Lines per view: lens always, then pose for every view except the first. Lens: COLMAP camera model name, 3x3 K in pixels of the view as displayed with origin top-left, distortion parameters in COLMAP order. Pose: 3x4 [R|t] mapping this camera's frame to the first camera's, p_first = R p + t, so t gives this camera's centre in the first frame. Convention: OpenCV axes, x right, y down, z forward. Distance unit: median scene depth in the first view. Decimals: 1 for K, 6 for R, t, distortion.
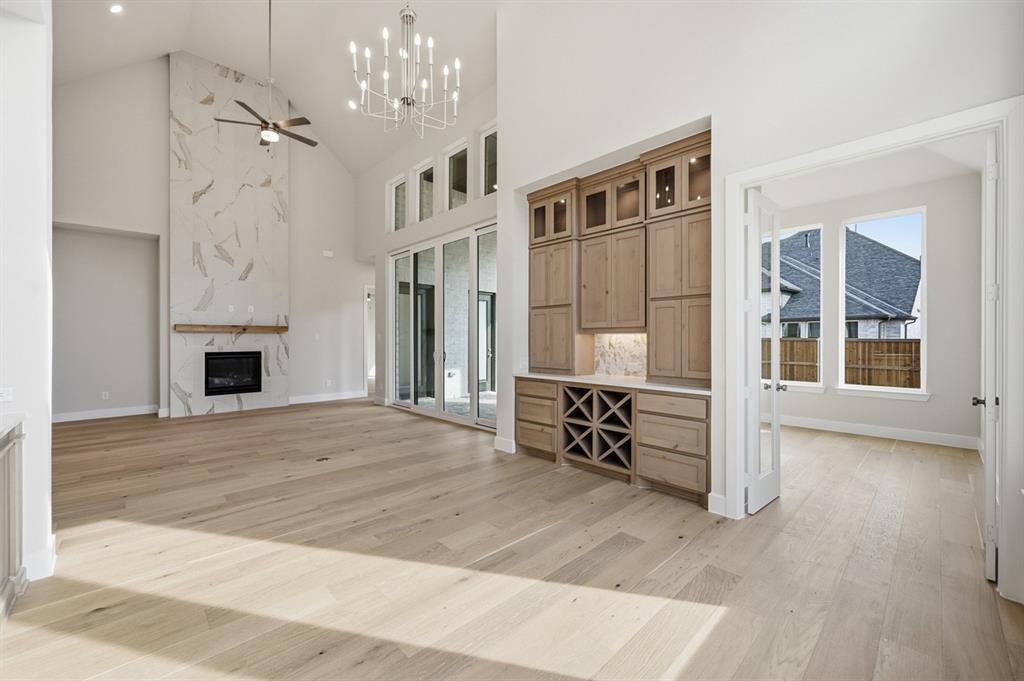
lens RADIAL K [[407.1, 0, 513.8], [0, 407.1, 340.7], [0, 0, 1]] dist [-0.001849, 0.000021]
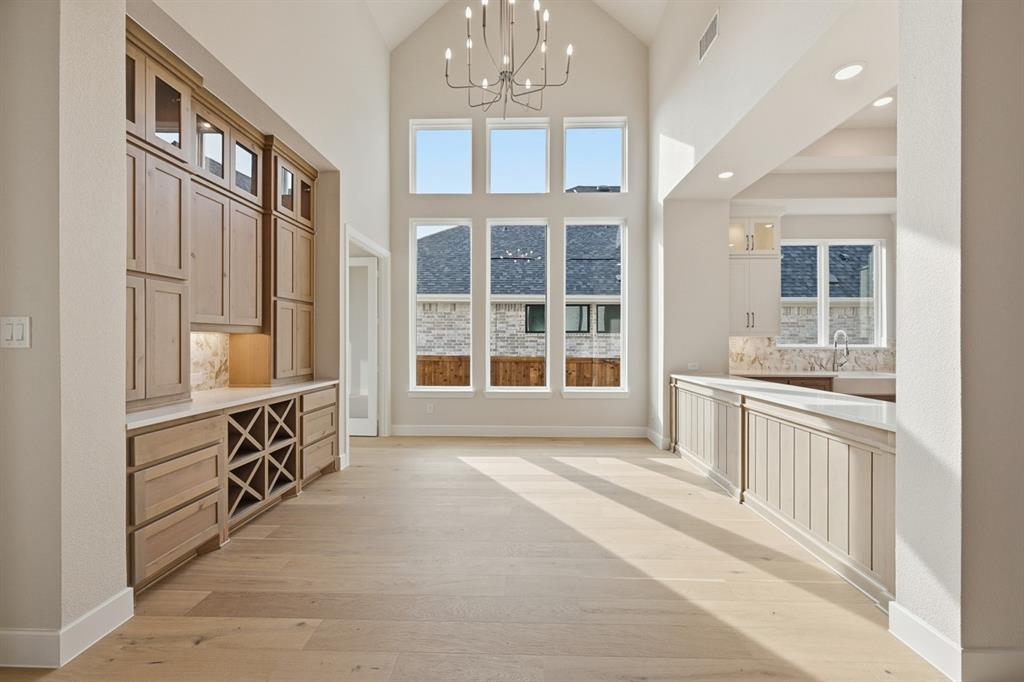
lens RADIAL K [[407.8, 0, 514.0], [0, 407.8, 341.2], [0, 0, 1]] dist [-0.001981, 0.001047]
pose [[-0.702403, -0.004031, 0.711768, -0.371637], [0.000146, 0.999983, 0.005808, -0.003654], [-0.711780, 0.004183, -0.702390, 0.661200]]
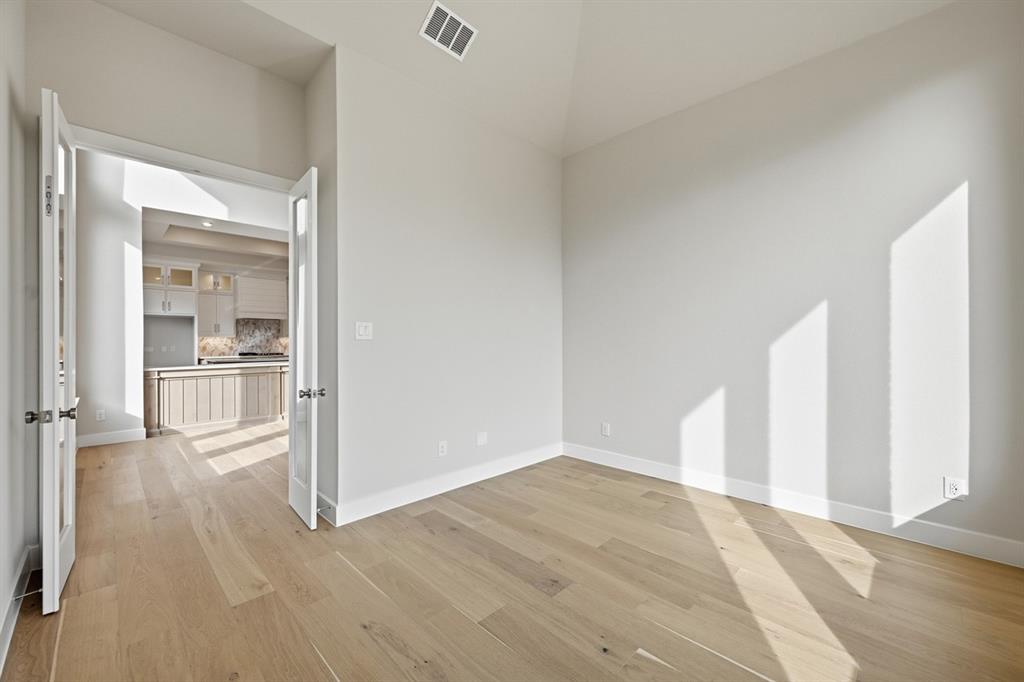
lens RADIAL K [[407.8, 0, 515.5], [0, 407.8, 340.7], [0, 0, 1]] dist [-0.001981, 0.001047]
pose [[0.024316, -0.001450, -0.999703, 0.697267], [-0.003439, 0.999993, -0.001534, 0.003072], [0.999698, 0.003475, 0.024311, 0.656096]]
